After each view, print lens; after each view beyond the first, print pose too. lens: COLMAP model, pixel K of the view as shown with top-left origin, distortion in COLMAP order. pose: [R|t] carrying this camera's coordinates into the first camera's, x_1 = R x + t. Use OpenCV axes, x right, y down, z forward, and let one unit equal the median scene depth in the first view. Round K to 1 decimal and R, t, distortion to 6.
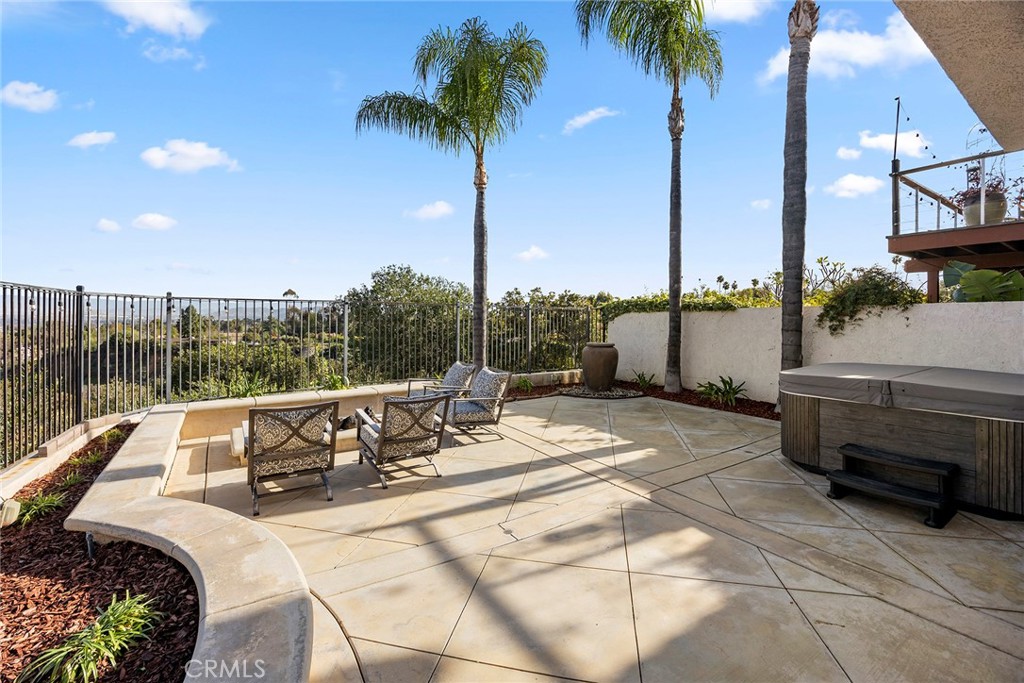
lens RADIAL K [[431.7, 0, 508.7], [0, 431.7, 320.8], [0, 0, 1]] dist [-0.001499, -0.000081]
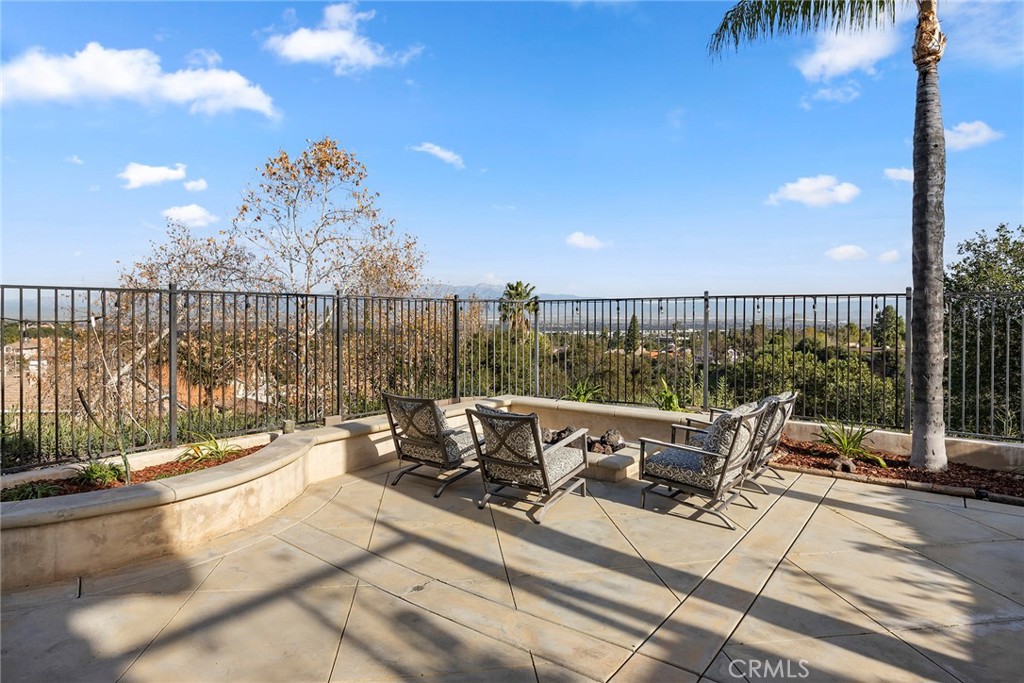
lens RADIAL K [[576.7, 0, 510.5], [0, 576.7, 331.5], [0, 0, 1]] dist [0.004871, -0.000455]
pose [[0.322161, 0.015713, -0.946555, 0.805295], [-0.004818, 0.999877, 0.014958, 0.005410], [0.946673, -0.000259, 0.322197, 0.640098]]
